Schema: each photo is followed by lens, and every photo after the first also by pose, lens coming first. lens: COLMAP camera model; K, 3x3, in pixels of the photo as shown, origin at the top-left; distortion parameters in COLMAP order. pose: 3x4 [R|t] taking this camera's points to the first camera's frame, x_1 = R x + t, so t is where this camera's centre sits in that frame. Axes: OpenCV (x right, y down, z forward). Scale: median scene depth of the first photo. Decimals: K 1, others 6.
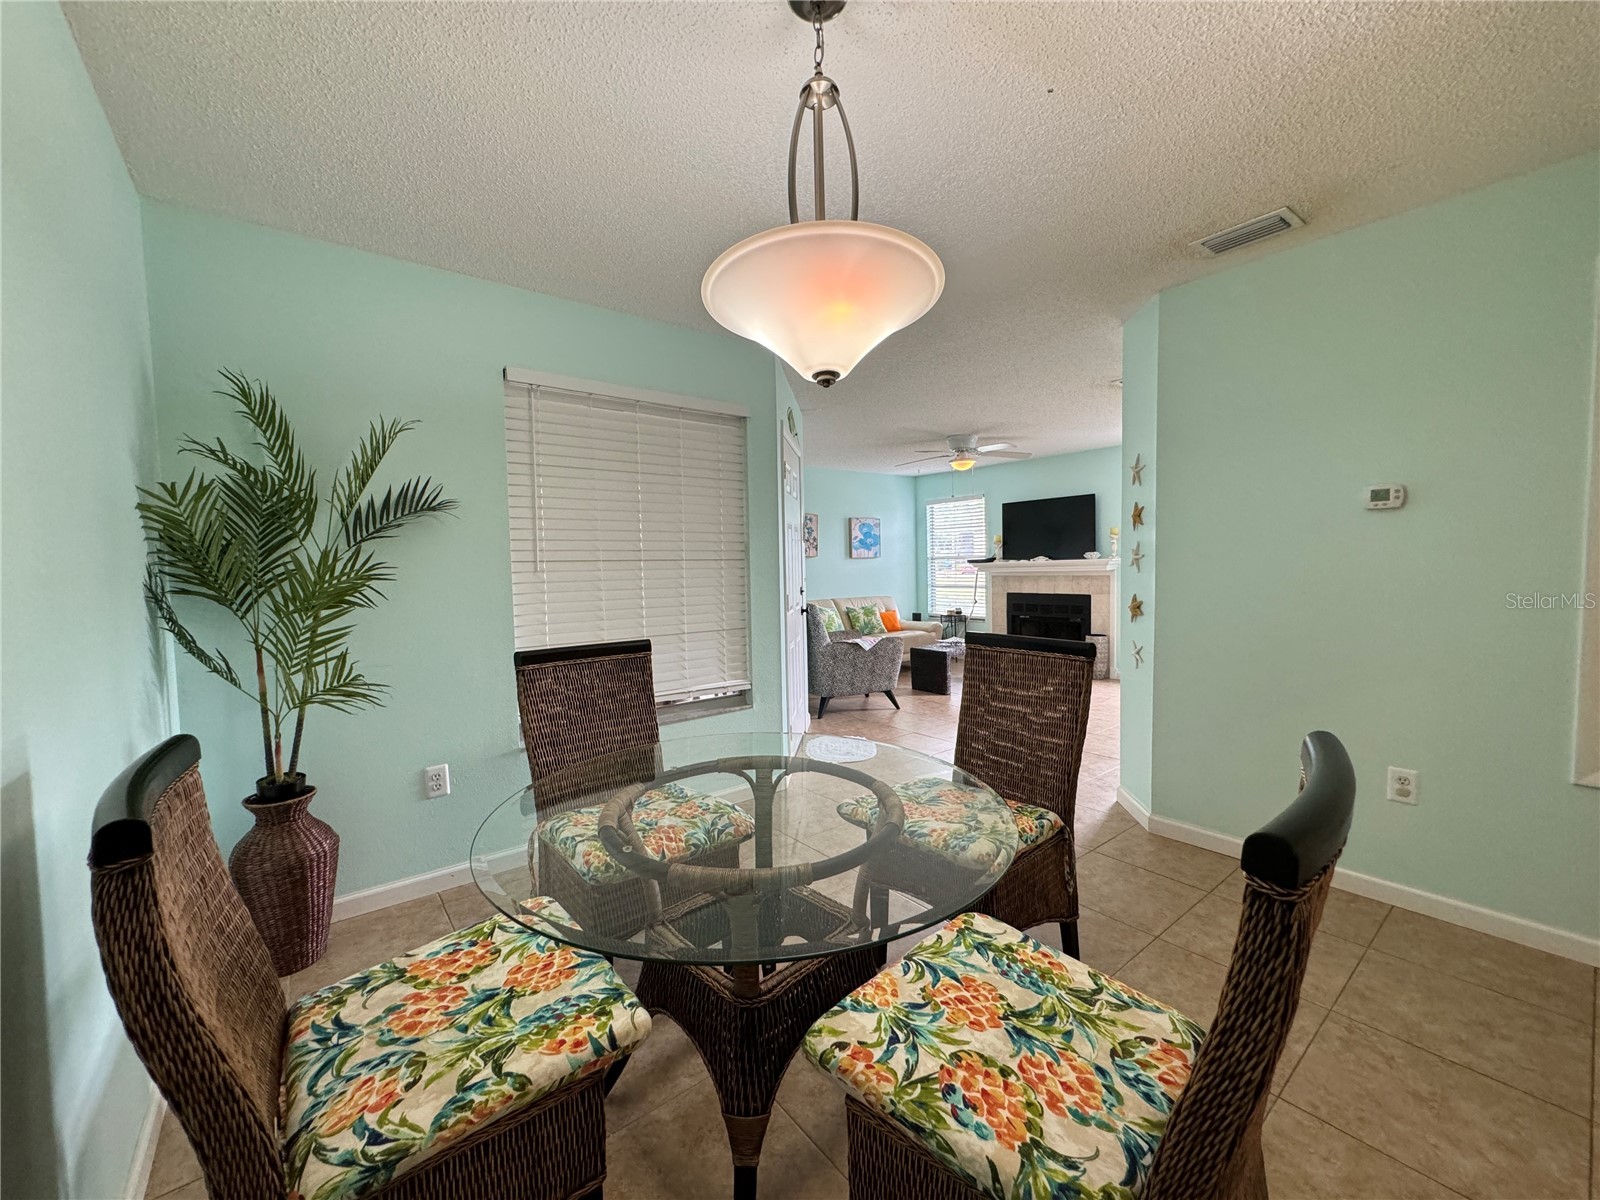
lens RADIAL K [[637.7, 0, 800.0], [0, 637.7, 600.0], [0, 0, 1]] dist [-0.001344, 0.000484]
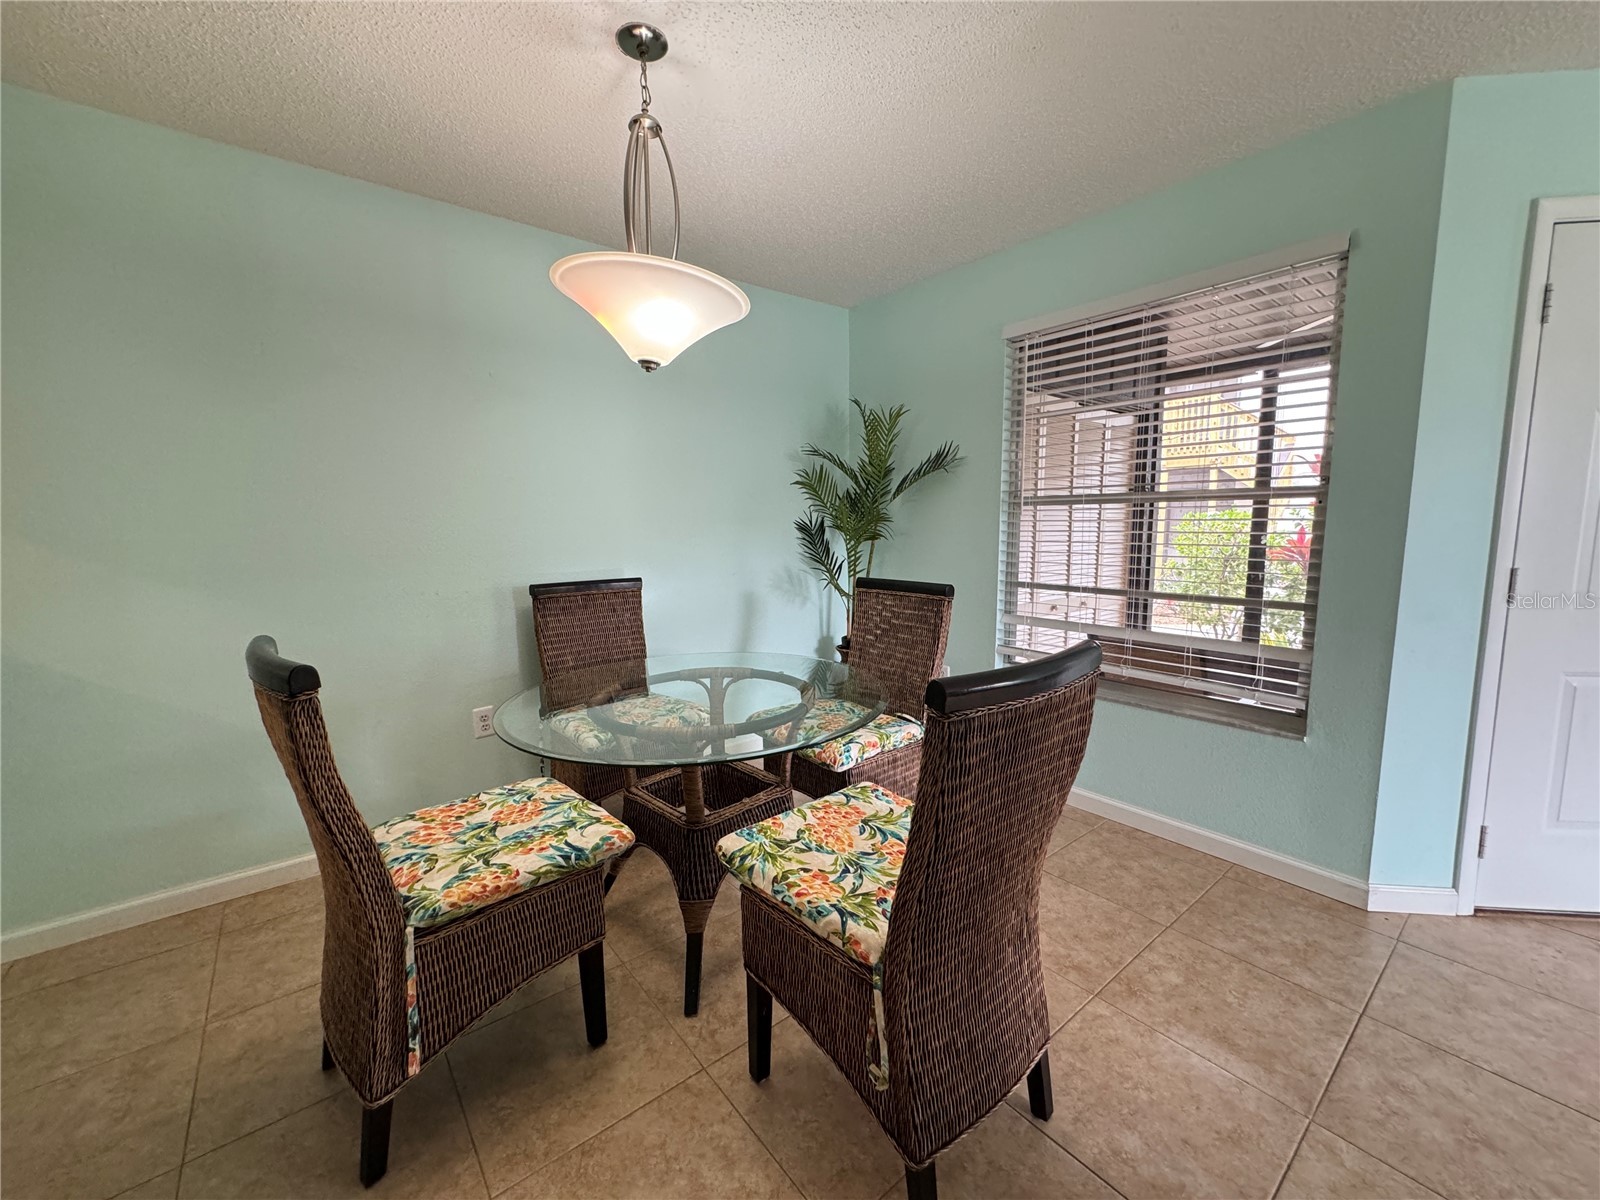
lens RADIAL K [[637.7, 0, 800.0], [0, 637.7, 600.0], [0, 0, 1]] dist [-0.001344, 0.000484]
pose [[0.002627, 0.137445, -0.990506, 1.743657], [-0.045805, 0.989486, 0.137182, -0.098188], [0.998947, 0.045010, 0.008895, 1.687124]]
